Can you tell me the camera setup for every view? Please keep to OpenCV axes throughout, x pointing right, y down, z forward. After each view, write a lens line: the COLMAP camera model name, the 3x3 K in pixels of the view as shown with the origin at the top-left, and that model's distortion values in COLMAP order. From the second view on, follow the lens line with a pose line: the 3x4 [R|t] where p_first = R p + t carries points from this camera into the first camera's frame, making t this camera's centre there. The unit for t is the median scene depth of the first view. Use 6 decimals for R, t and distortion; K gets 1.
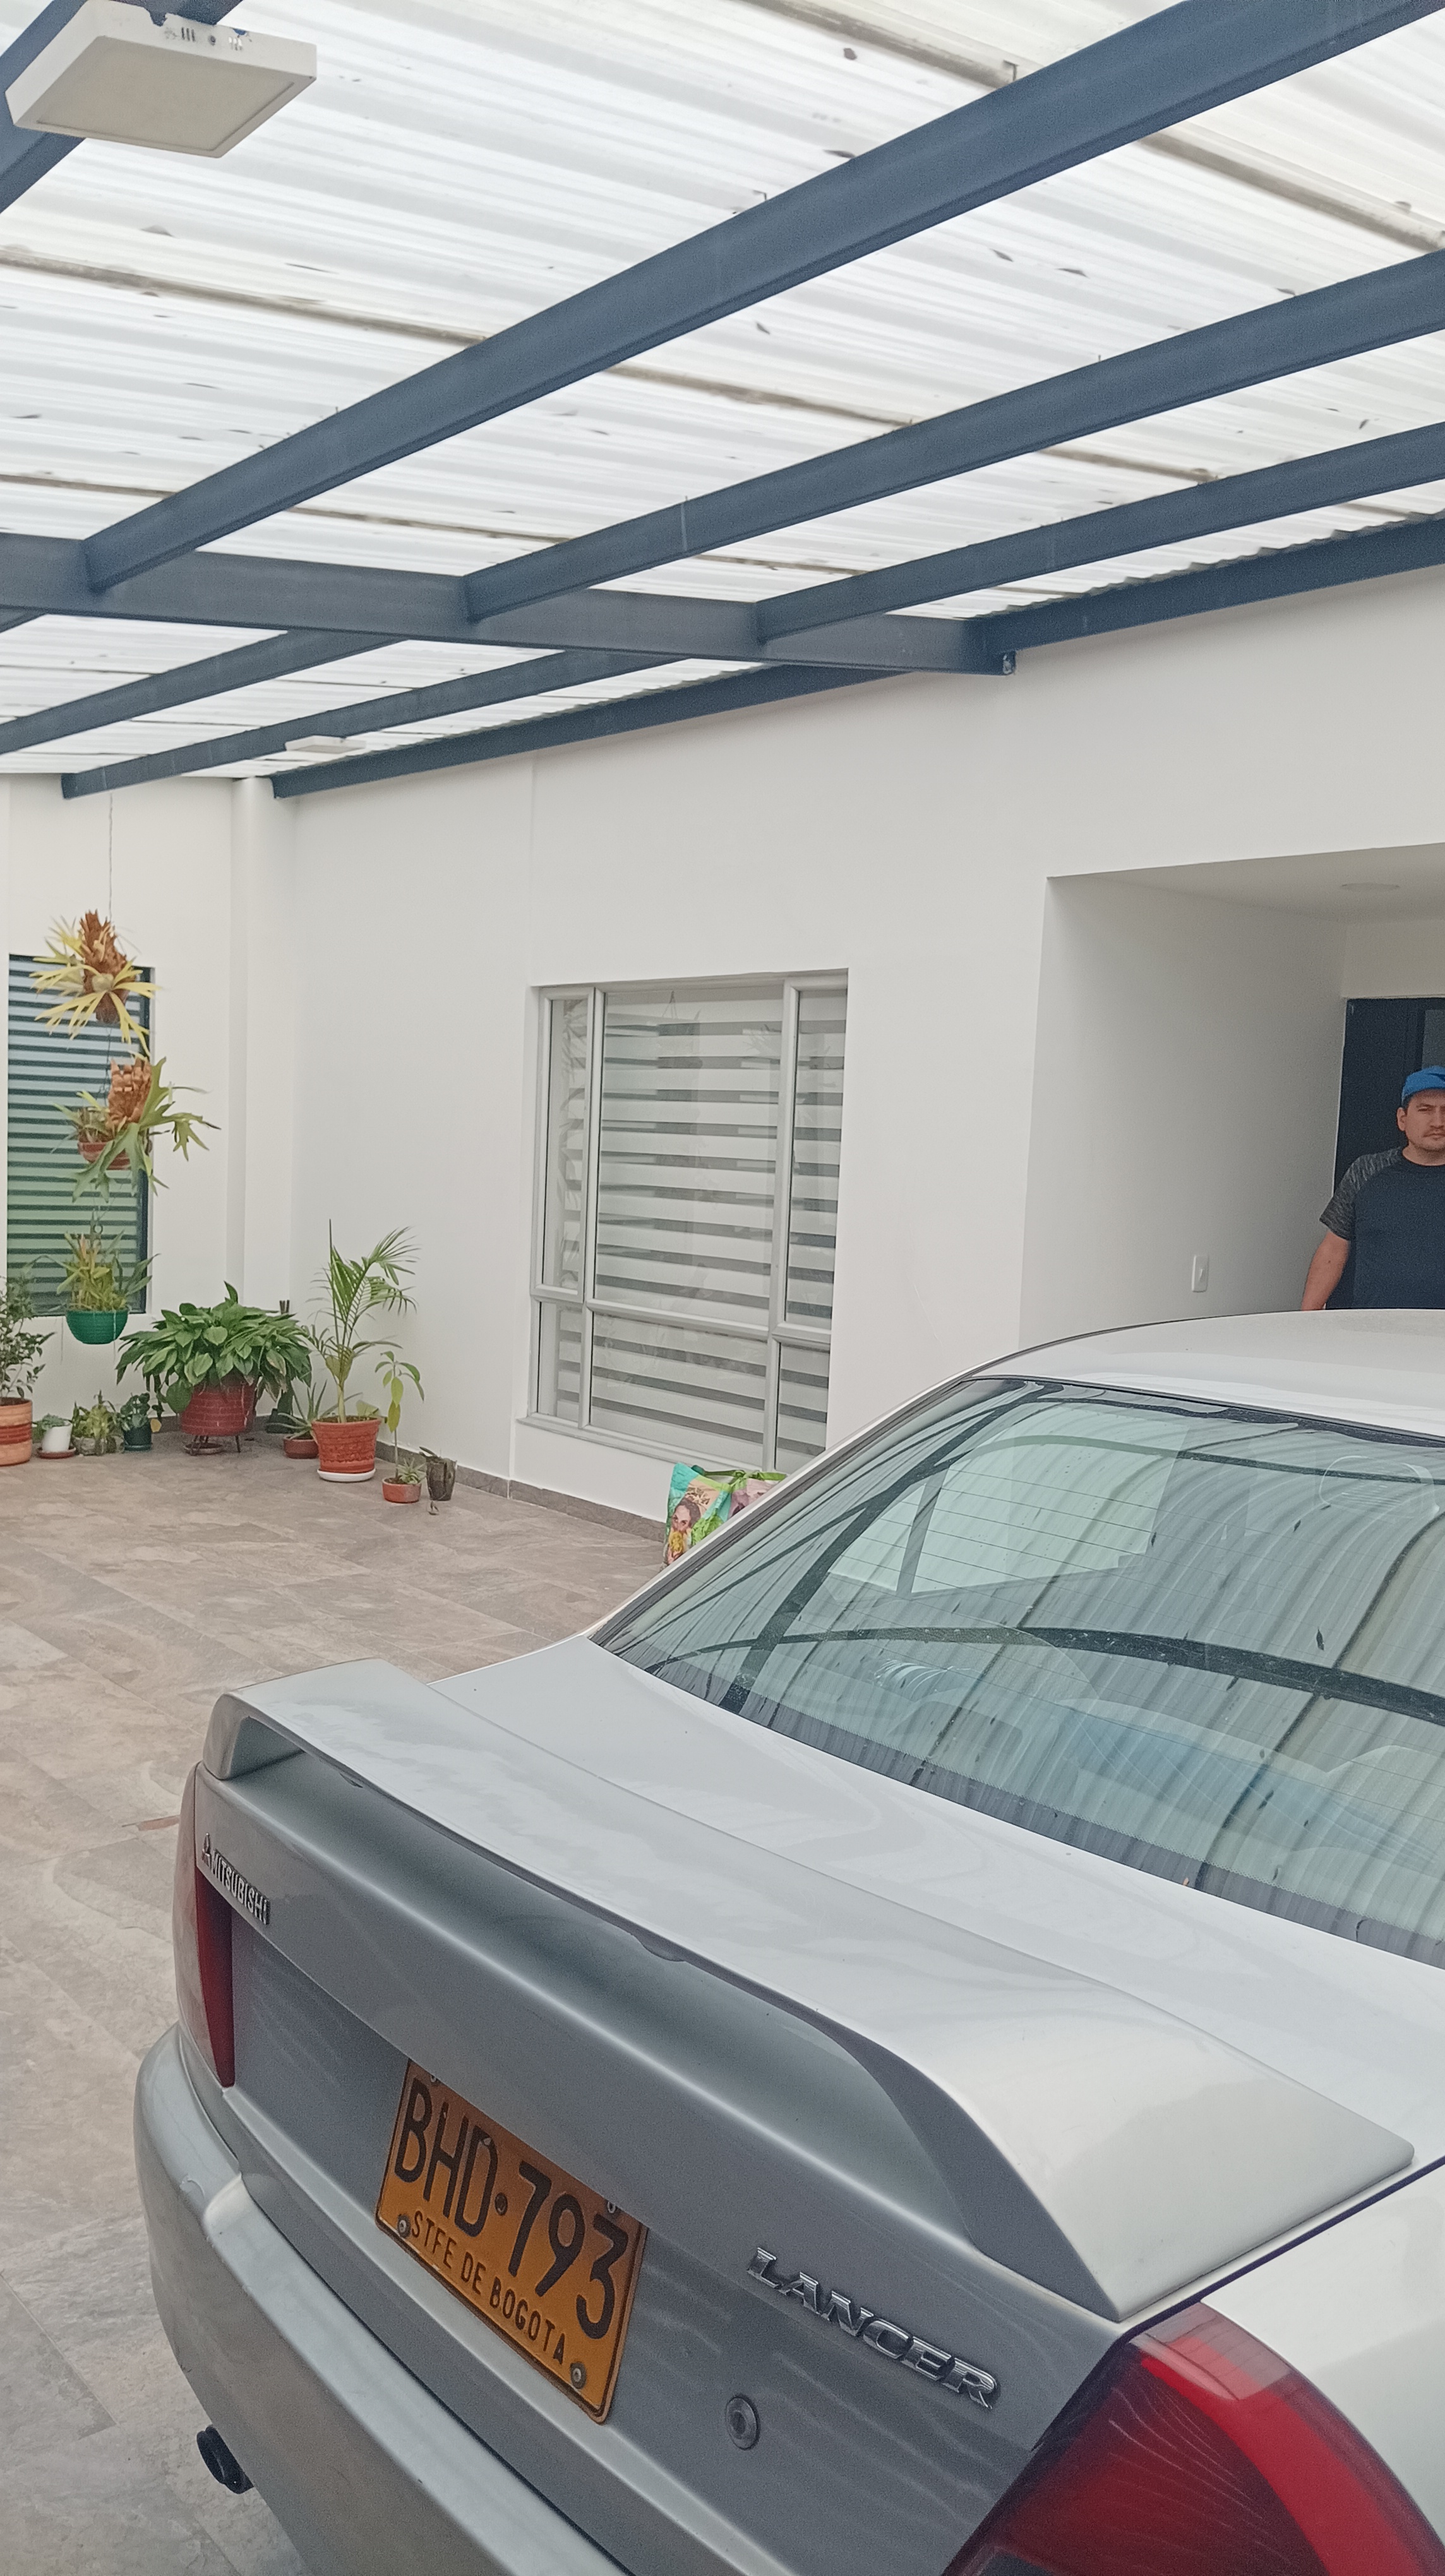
lens RADIAL K [[1882.2, 0, 748.4], [0, 1882.2, 1279.6], [0, 0, 1]] dist [0.091316, -0.202632]
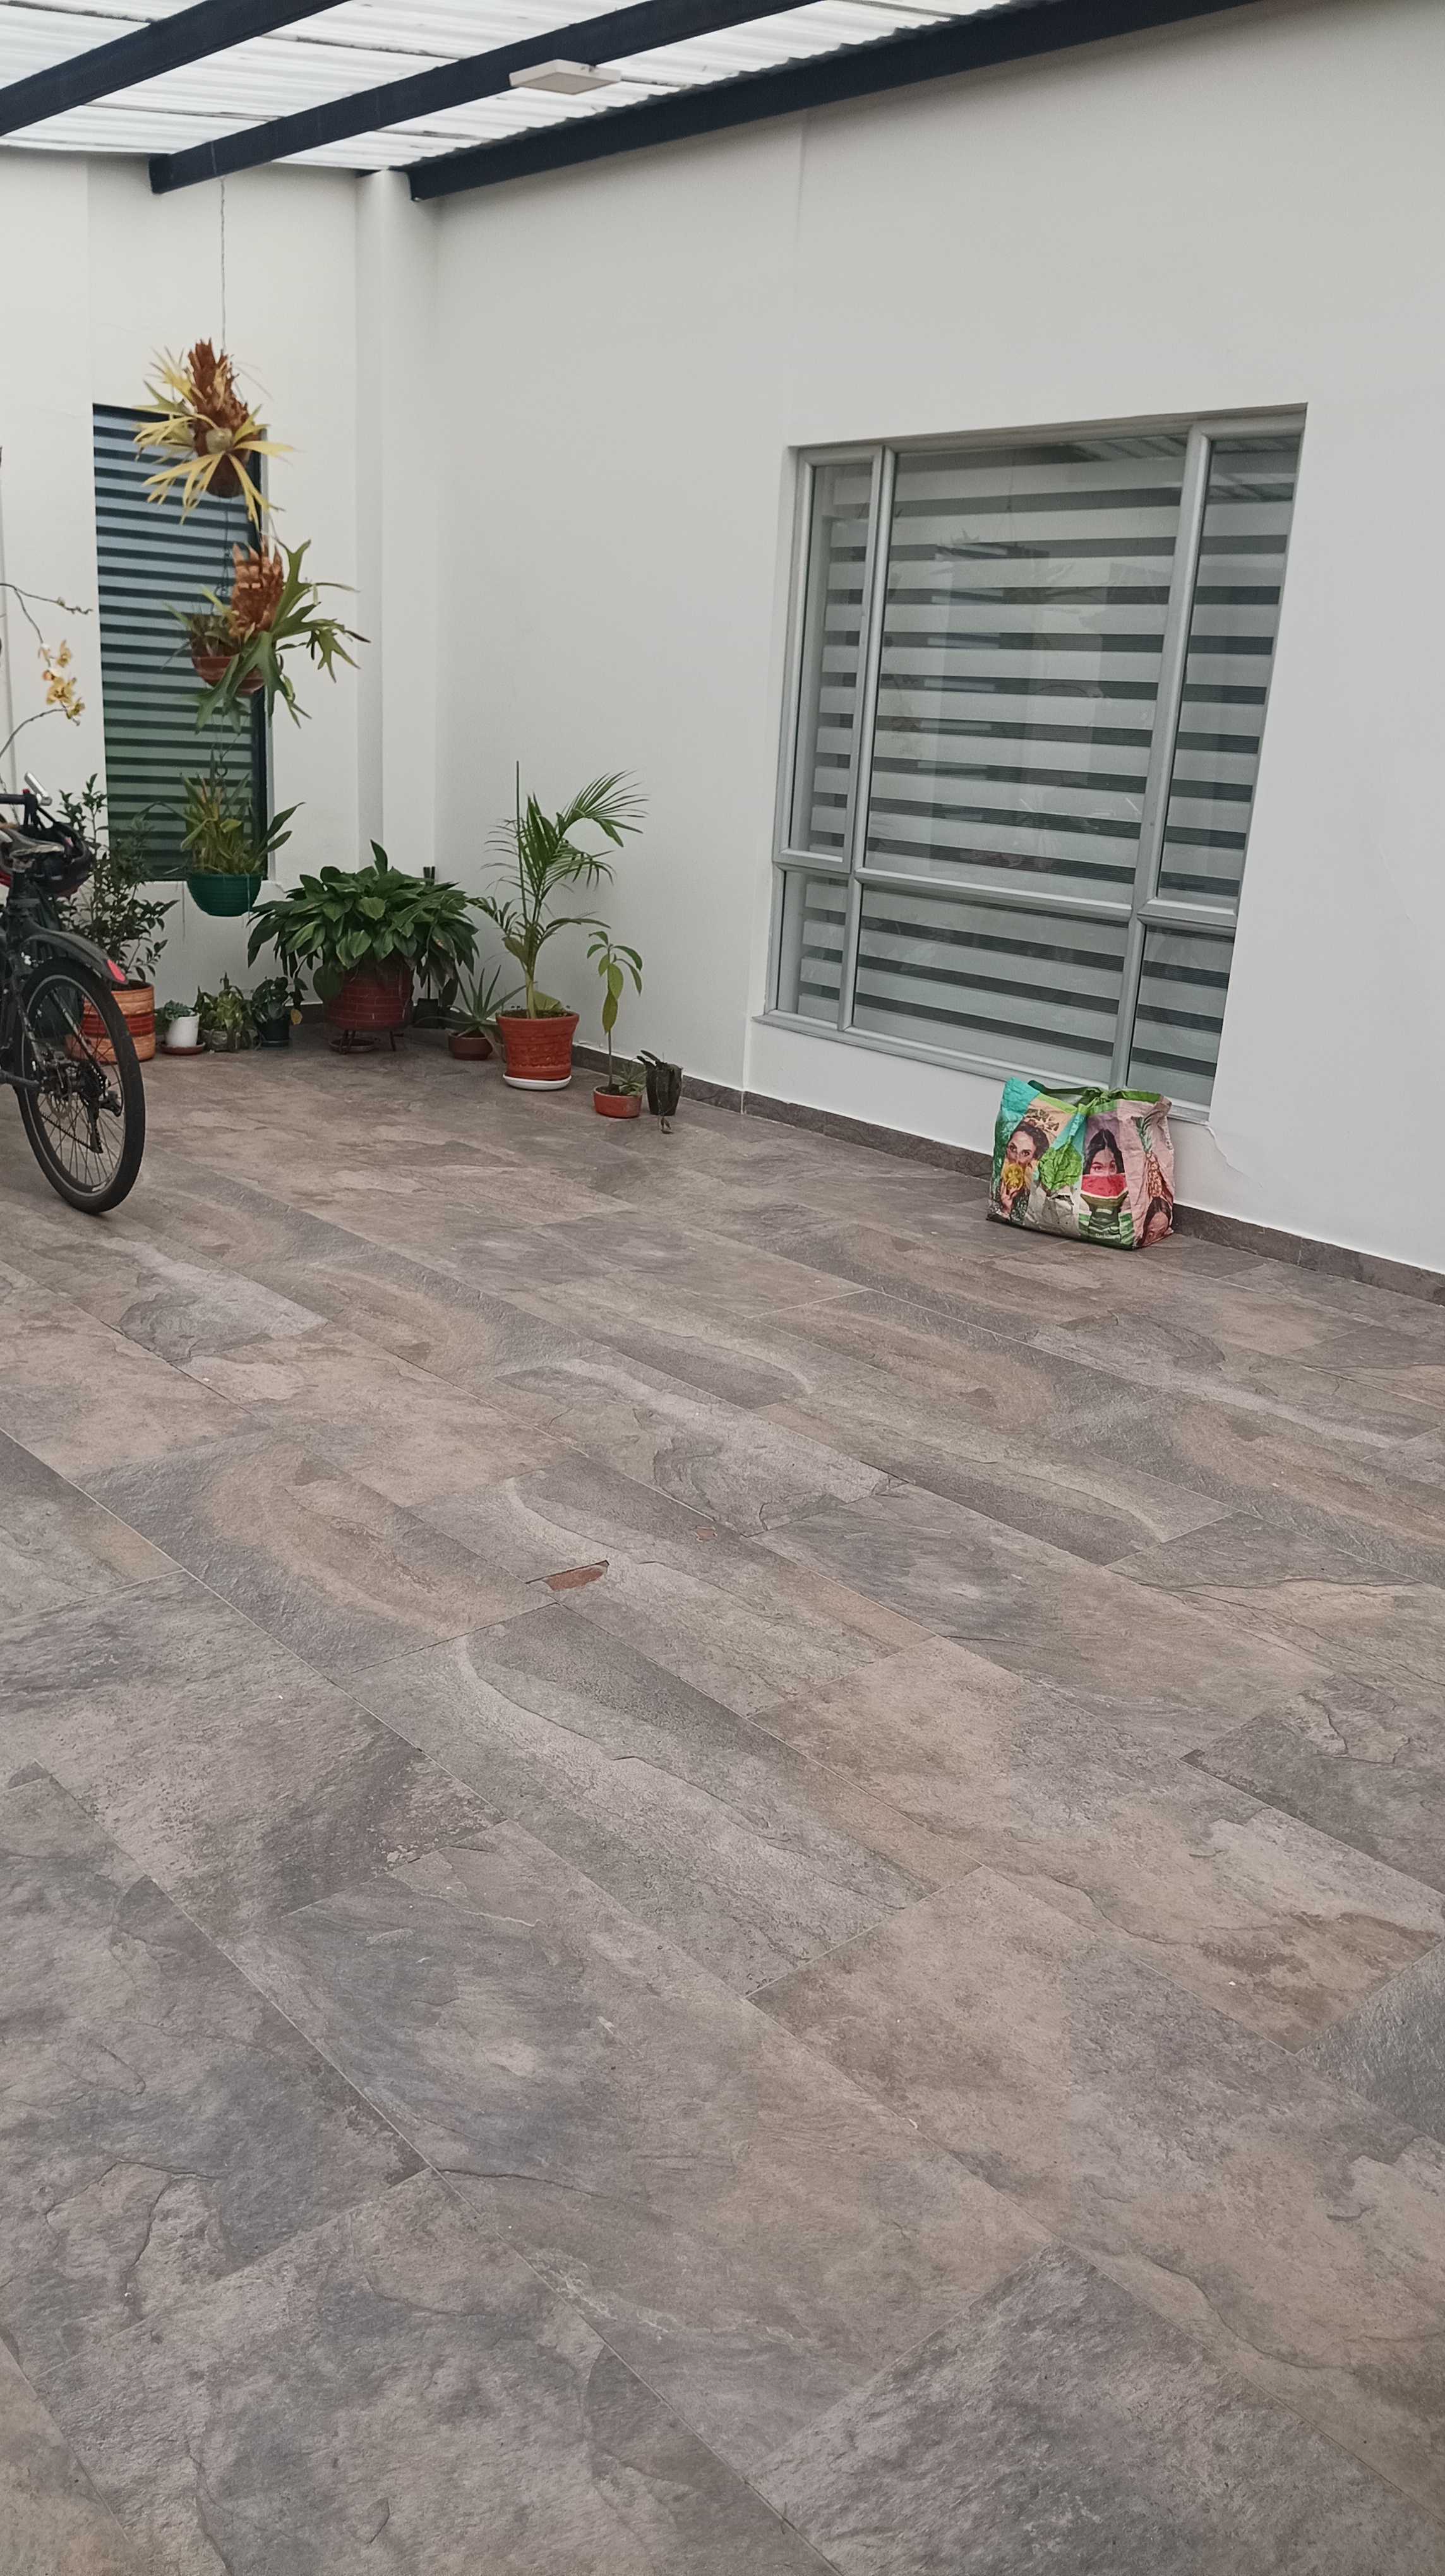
lens RADIAL K [[1882.2, 0, 748.4], [0, 1882.2, 1279.6], [0, 0, 1]] dist [0.091316, -0.202632]
pose [[0.999720, 0.010522, 0.021202, -0.148289], [-0.014827, 0.976615, 0.214482, 0.009272], [-0.018449, -0.214736, 0.976498, 0.178391]]
